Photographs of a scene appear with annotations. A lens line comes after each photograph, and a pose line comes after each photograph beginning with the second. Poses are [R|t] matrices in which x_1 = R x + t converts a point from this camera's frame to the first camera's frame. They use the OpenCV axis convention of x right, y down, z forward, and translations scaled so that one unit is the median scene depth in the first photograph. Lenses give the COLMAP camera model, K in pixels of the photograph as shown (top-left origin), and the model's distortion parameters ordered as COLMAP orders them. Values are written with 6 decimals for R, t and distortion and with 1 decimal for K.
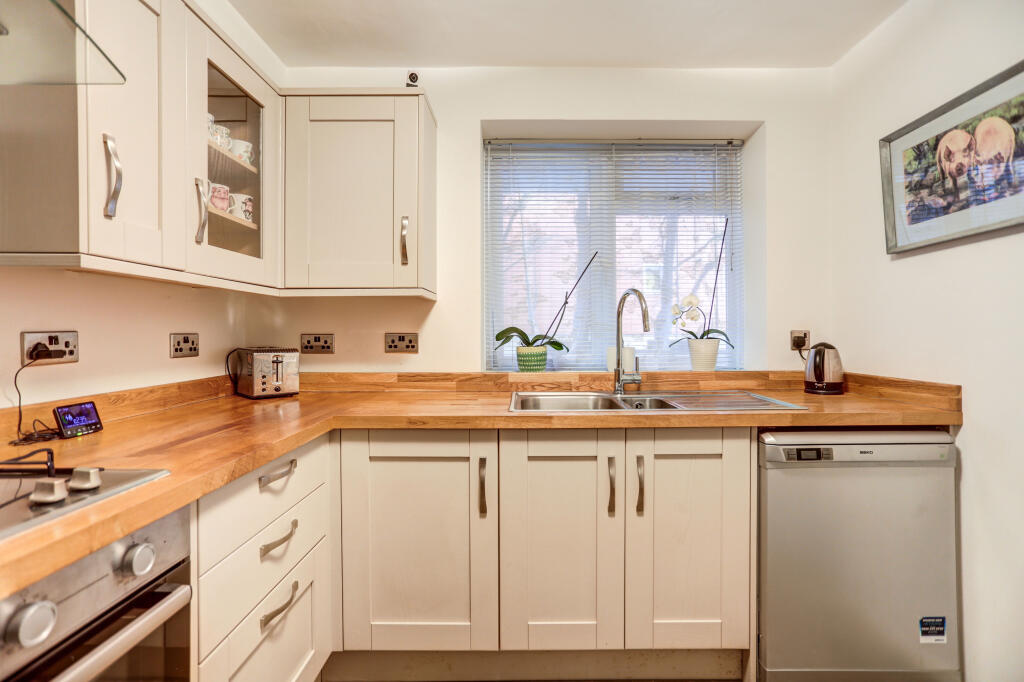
lens RADIAL K [[485.6, 0, 516.0], [0, 485.6, 331.8], [0, 0, 1]] dist [-0.041036, 0.021868]
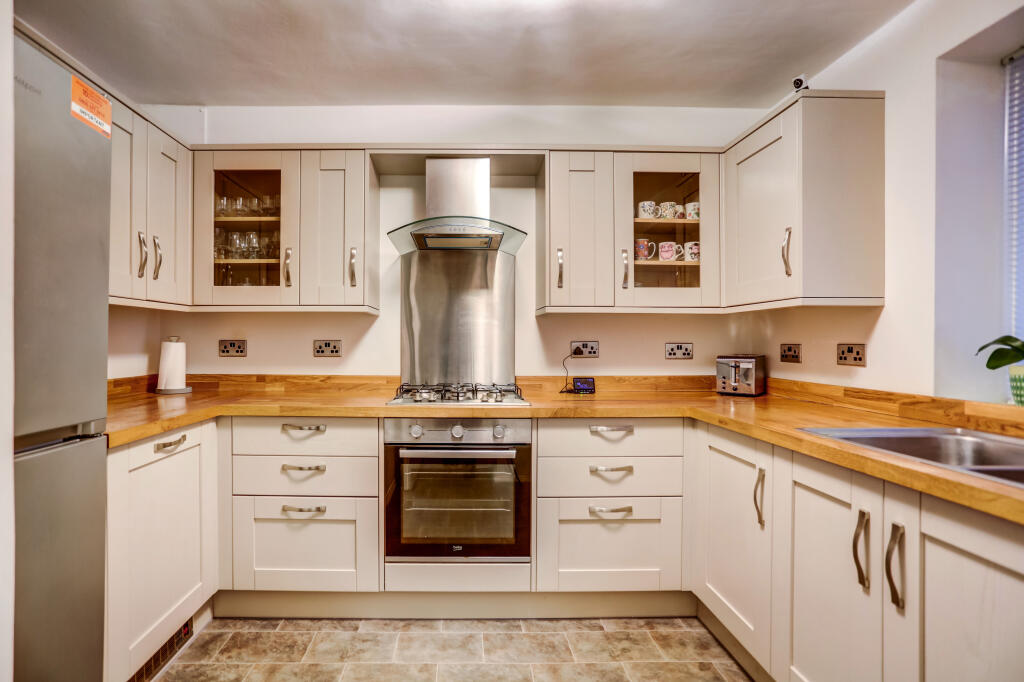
lens RADIAL K [[518.4, 0, 512.0], [0, 518.4, 341.0], [0, 0, 1]] dist [-0.058035, 0.029000]
pose [[0.090903, 0.000545, -0.995860, 0.680345], [-0.002951, 0.999996, 0.000278, -0.001283], [0.995855, 0.002914, 0.090905, 0.286279]]
